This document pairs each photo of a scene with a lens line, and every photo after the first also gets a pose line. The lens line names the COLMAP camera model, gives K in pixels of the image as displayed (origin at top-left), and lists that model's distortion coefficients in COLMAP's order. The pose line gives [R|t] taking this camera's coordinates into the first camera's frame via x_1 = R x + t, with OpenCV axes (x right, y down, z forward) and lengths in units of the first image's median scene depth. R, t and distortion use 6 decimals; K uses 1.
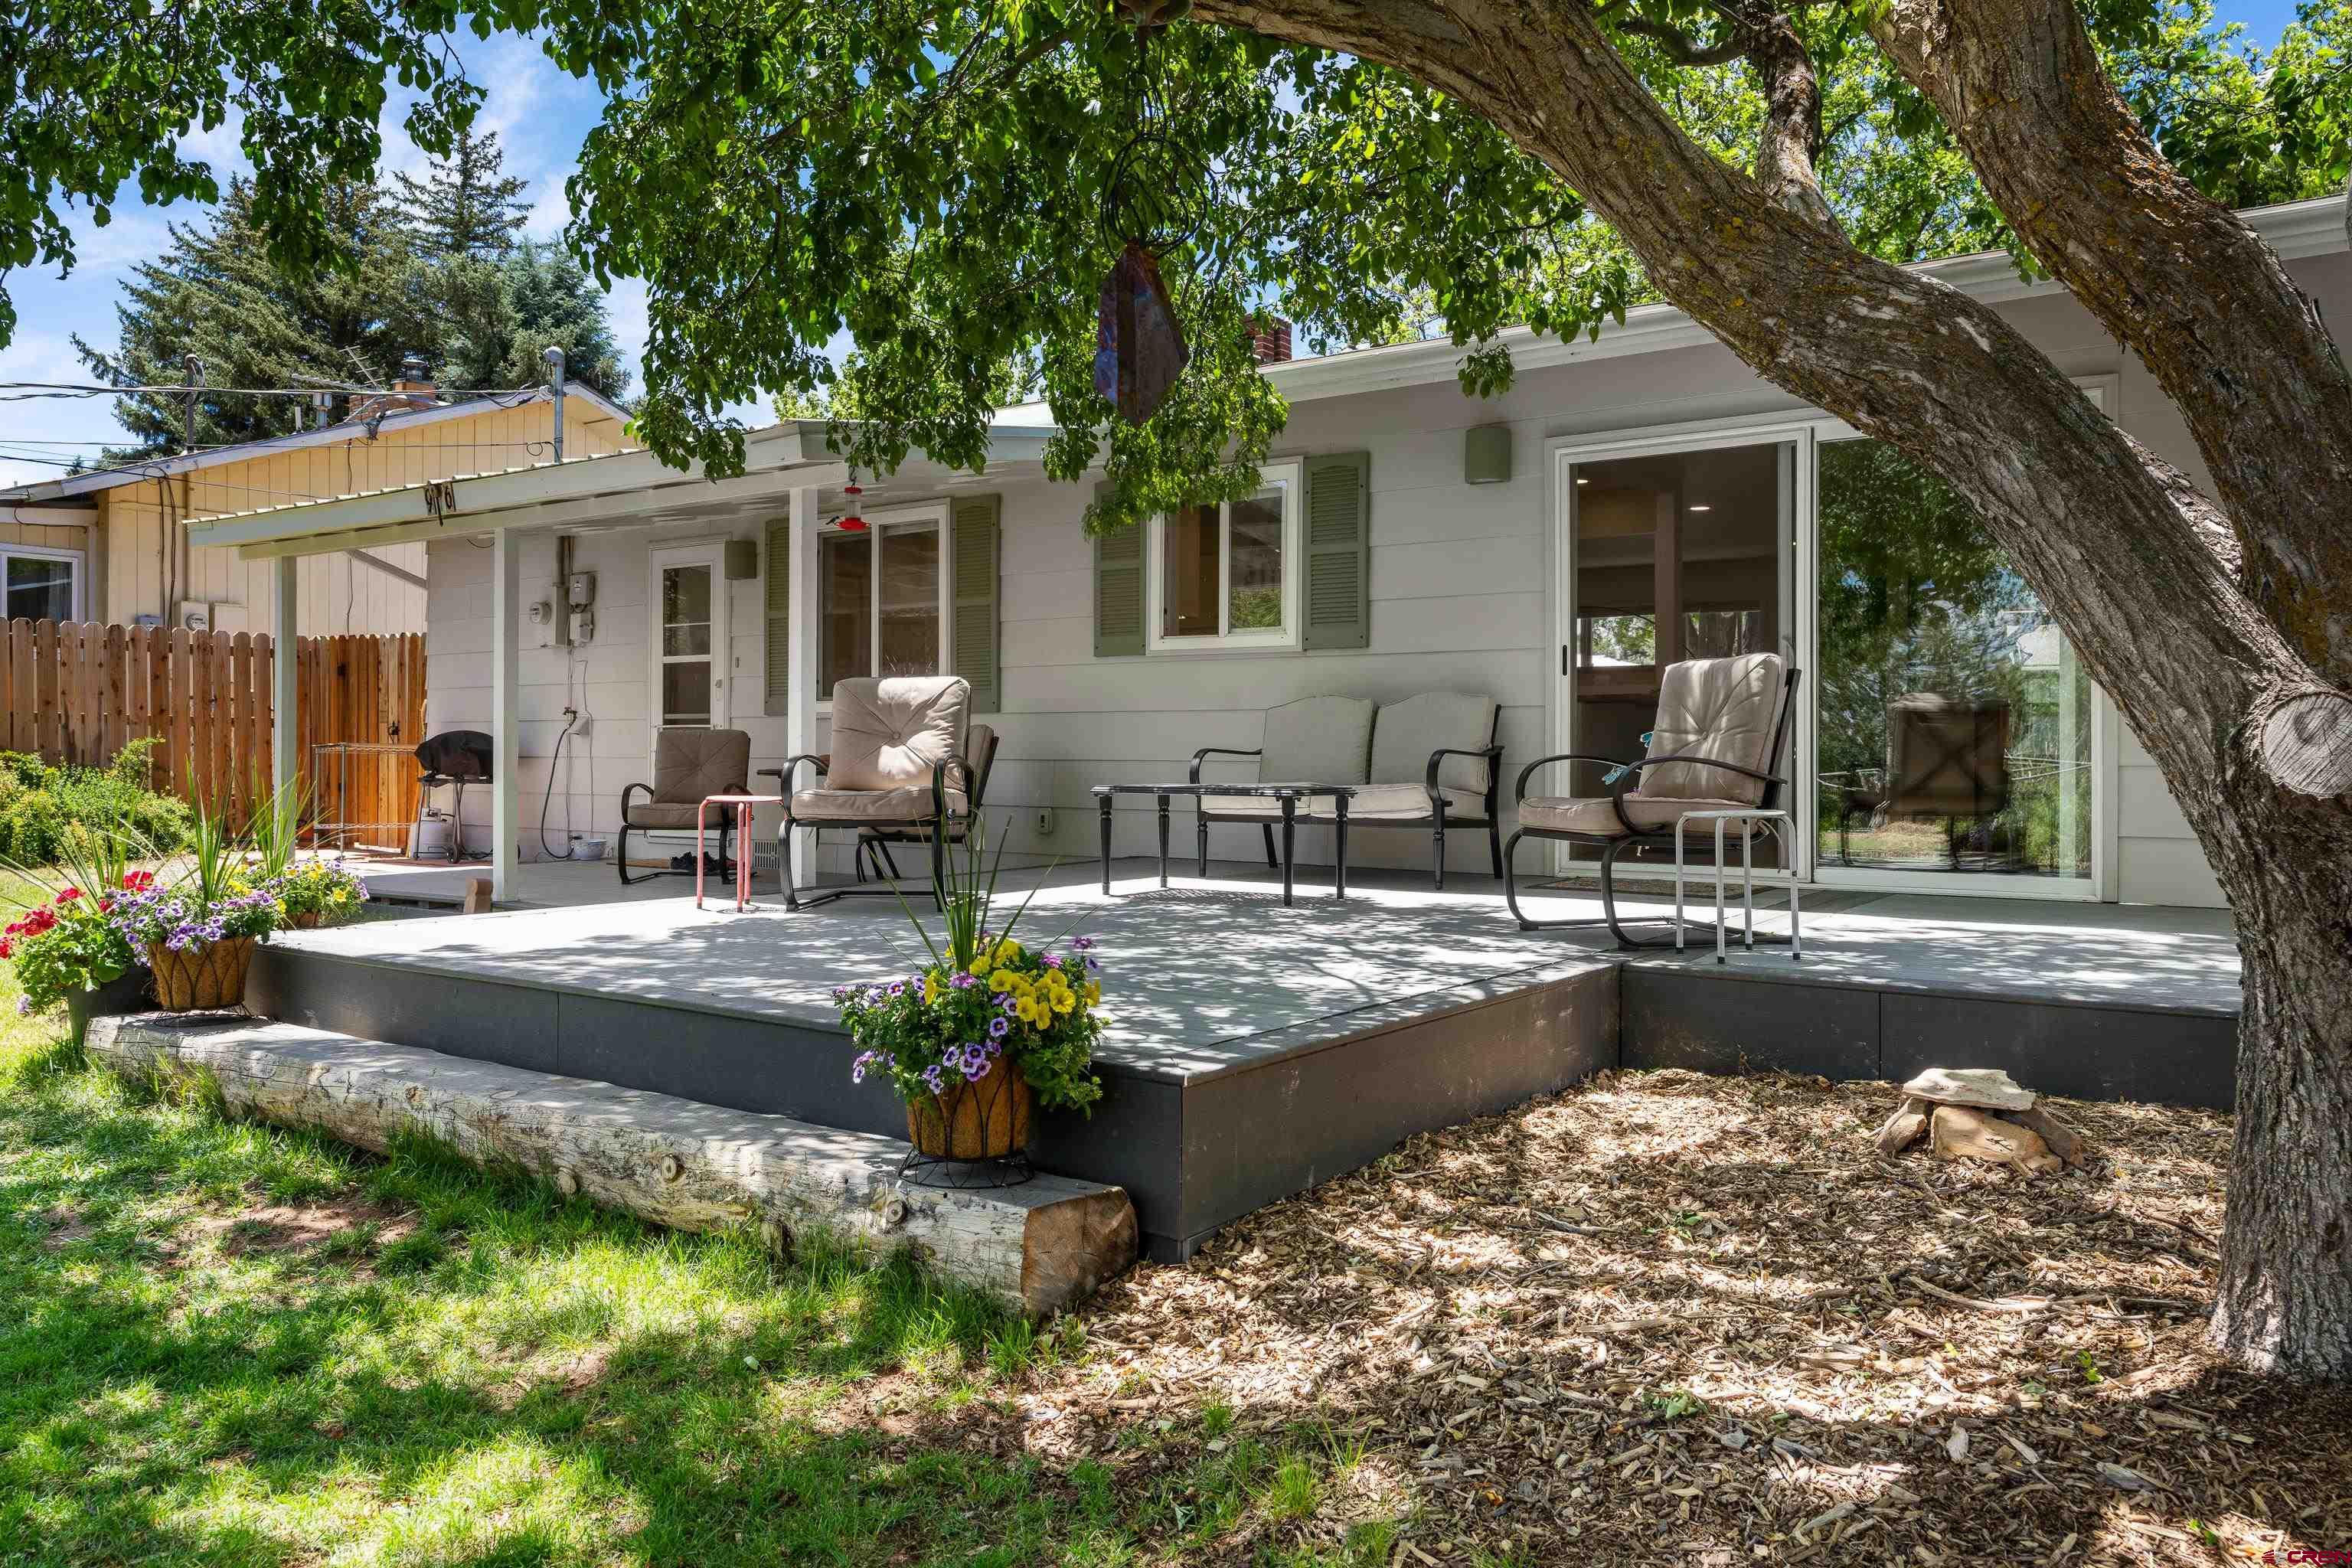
lens RADIAL K [[1725.1, 0, 1169.4], [0, 1725.1, 749.8], [0, 0, 1]] dist [-0.000985, -0.000174]
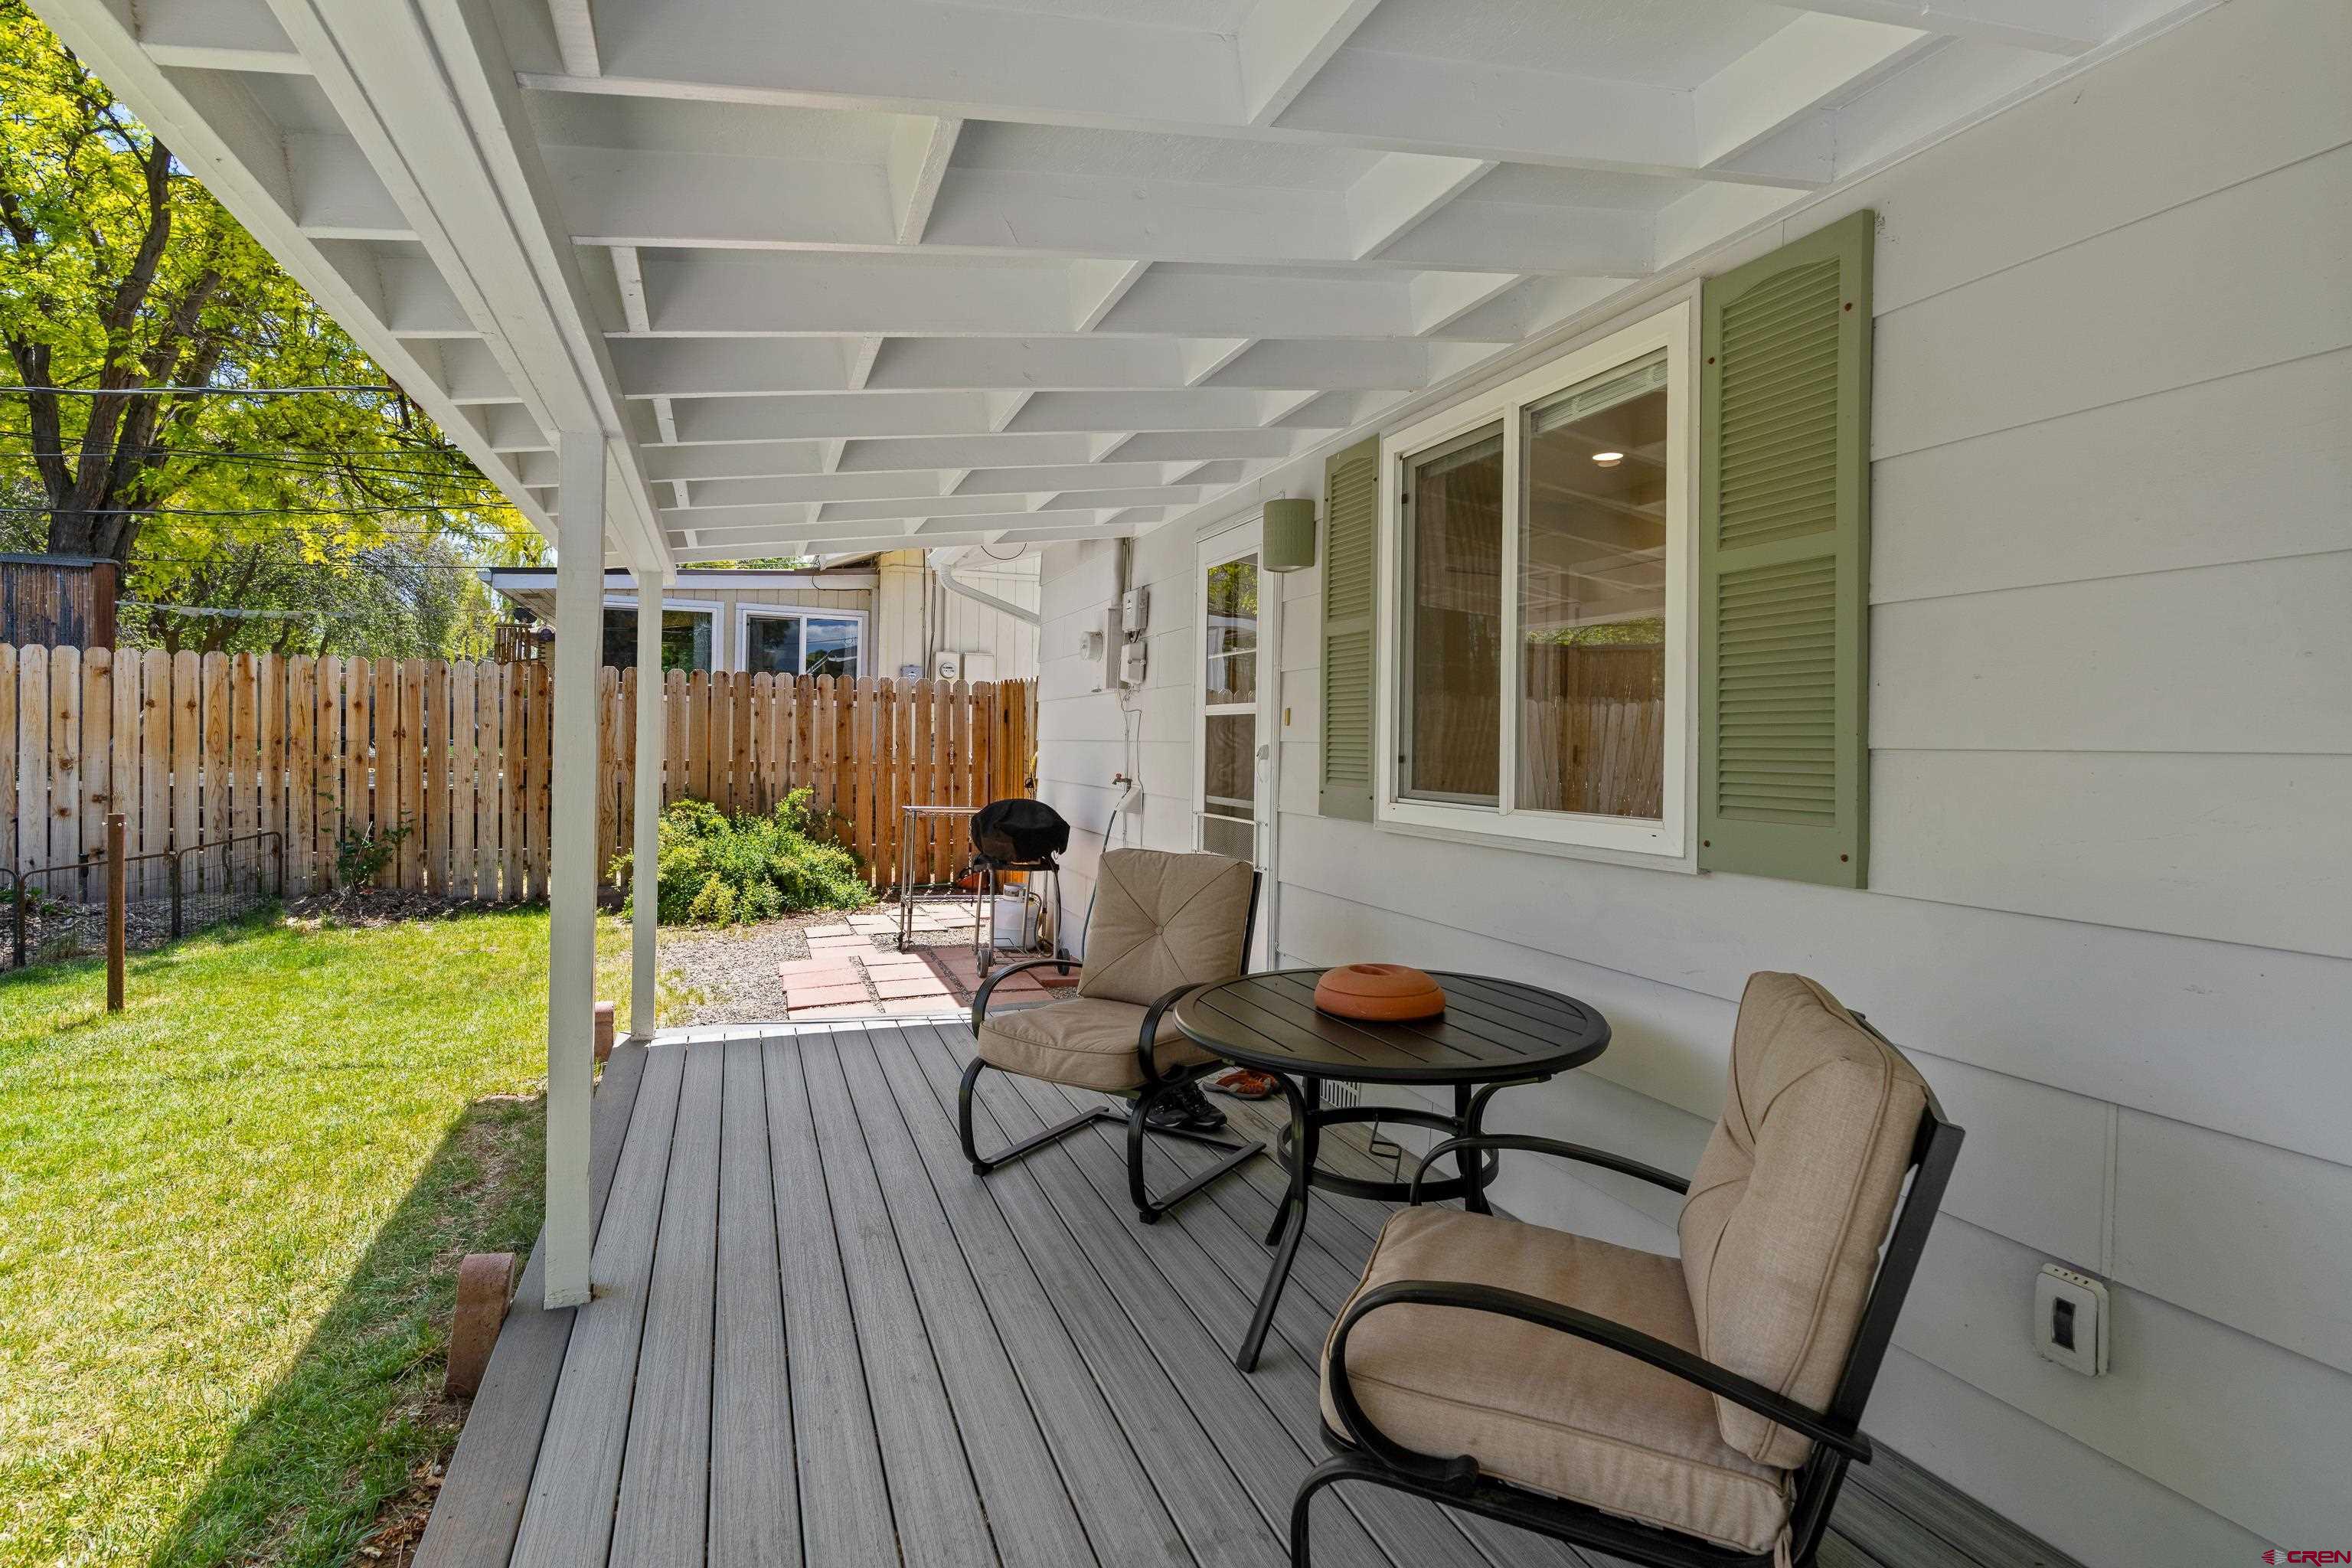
lens RADIAL K [[1129.9, 0, 1183.0], [0, 1129.9, 738.2], [0, 0, 1]] dist [0.000403, -0.000198]
pose [[0.852289, 0.005250, -0.523044, -0.106838], [-0.008983, 0.999949, -0.004601, -0.051617], [0.522994, 0.008620, 0.852293, 0.830004]]
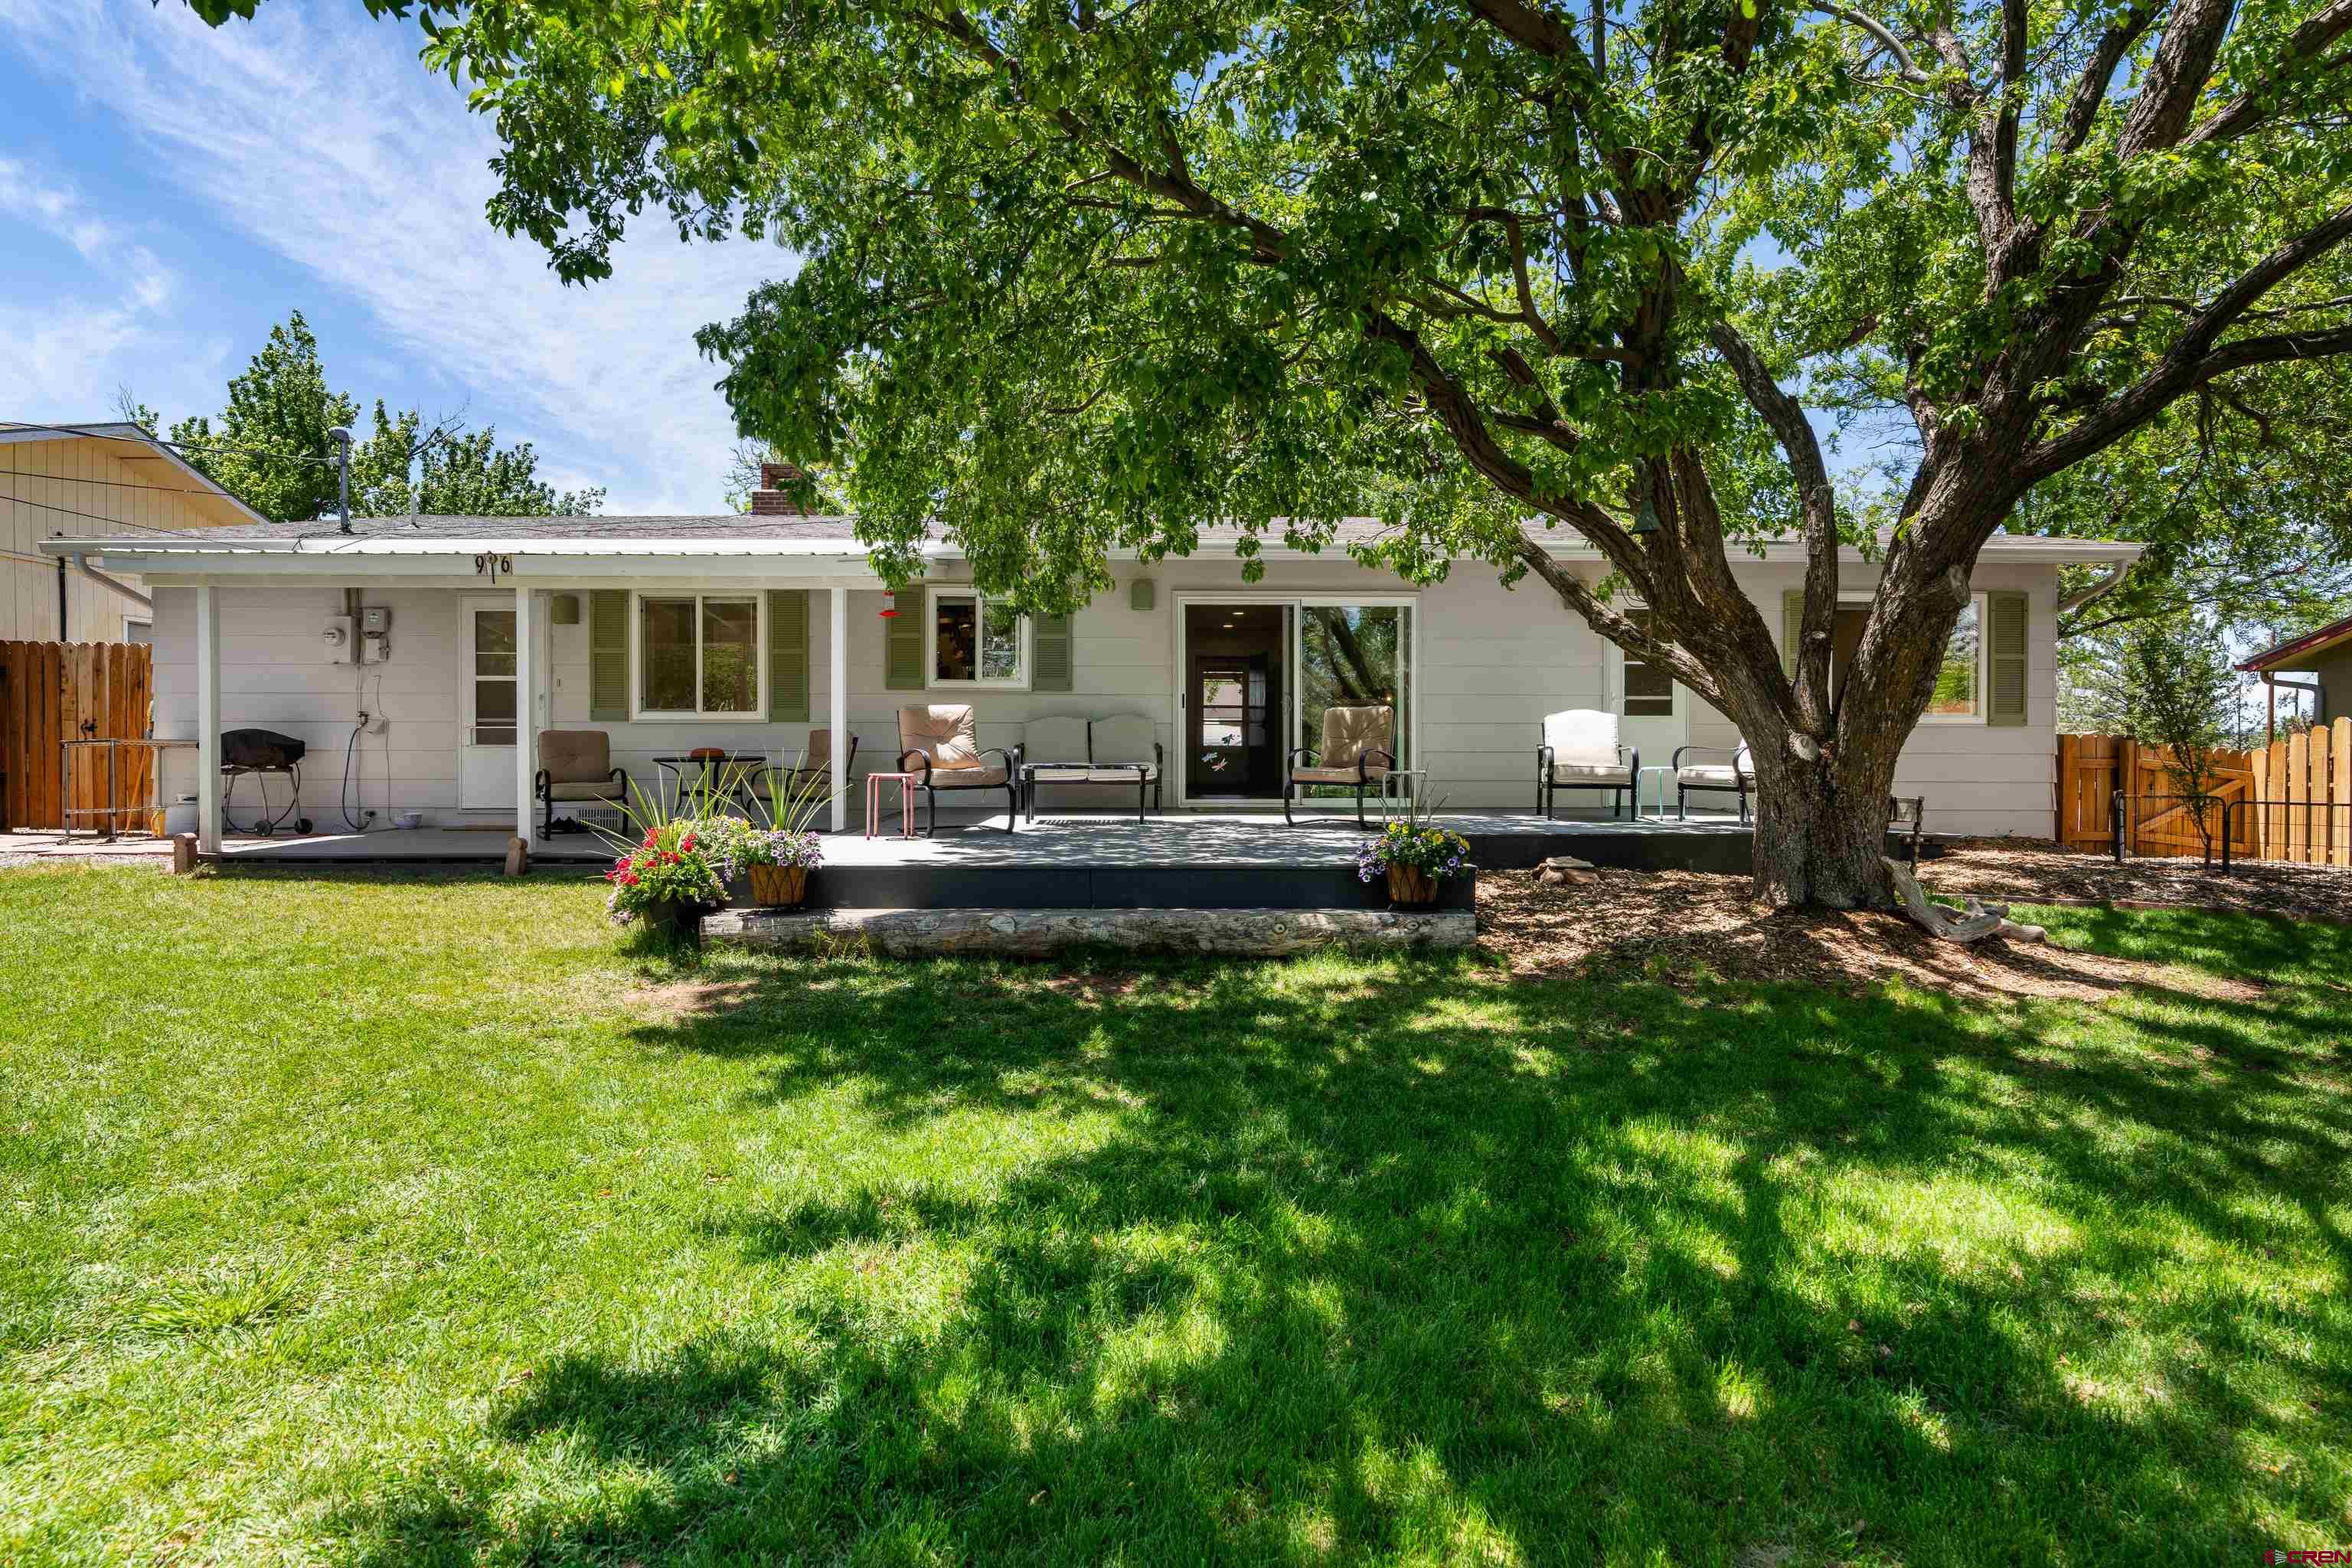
lens RADIAL K [[1129.9, 0, 1183.0], [0, 1129.9, 738.2], [0, 0, 1]] dist [0.000403, -0.000198]
pose [[0.796648, 0.001545, 0.604442, -0.502853], [-0.000790, 0.999999, -0.001515, -0.005147], [-0.604443, 0.000729, 0.796648, -0.055092]]
